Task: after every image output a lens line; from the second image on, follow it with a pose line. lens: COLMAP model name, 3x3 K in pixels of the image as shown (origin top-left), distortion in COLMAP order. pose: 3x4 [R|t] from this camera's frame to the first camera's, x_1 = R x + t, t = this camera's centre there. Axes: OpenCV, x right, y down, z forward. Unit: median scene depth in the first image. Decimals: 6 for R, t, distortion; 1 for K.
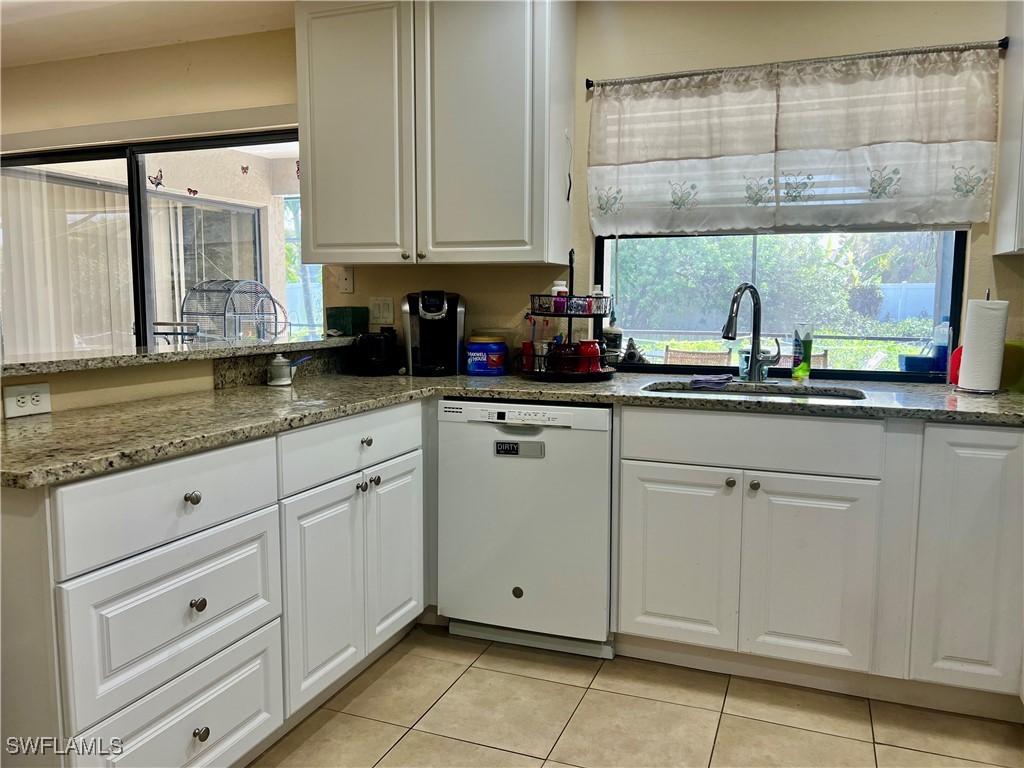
lens RADIAL K [[781.6, 0, 507.2], [0, 781.6, 383.4], [0, 0, 1]] dist [0.000891, -0.011194]
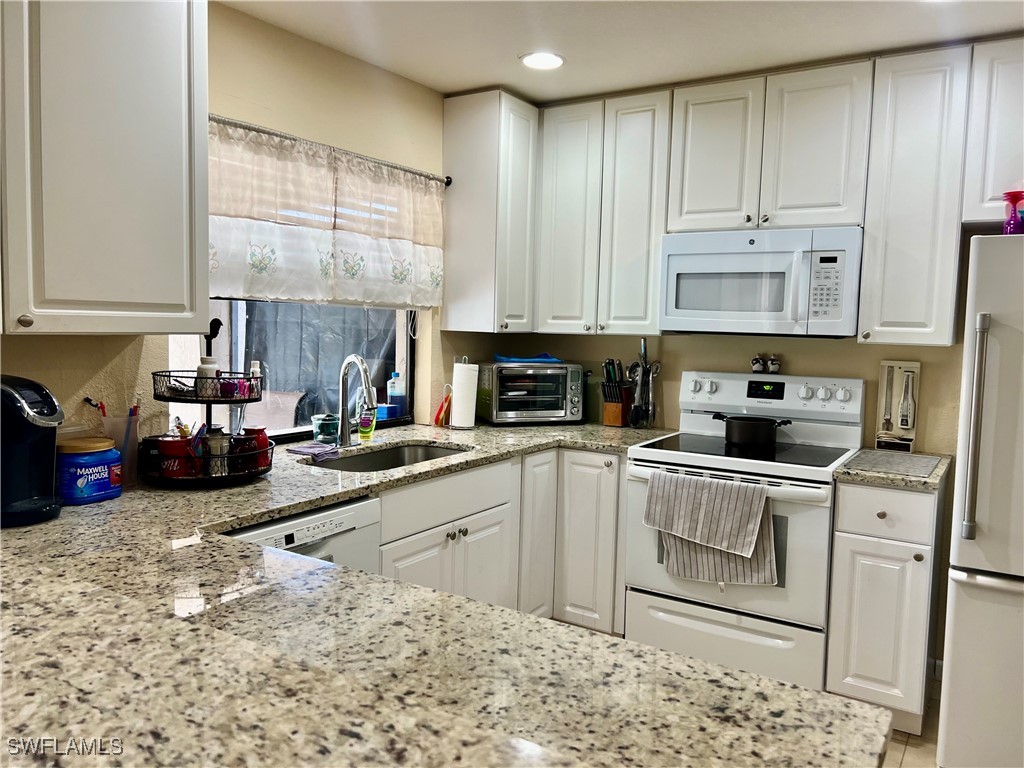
lens RADIAL K [[781.6, 0, 507.5], [0, 781.6, 384.8], [0, 0, 1]] dist [0.000891, -0.011194]
pose [[0.177088, -0.076876, 0.981188, -0.669381], [0.081195, 0.994687, 0.063279, -0.132642], [-0.980840, 0.068461, 0.182389, 0.578620]]
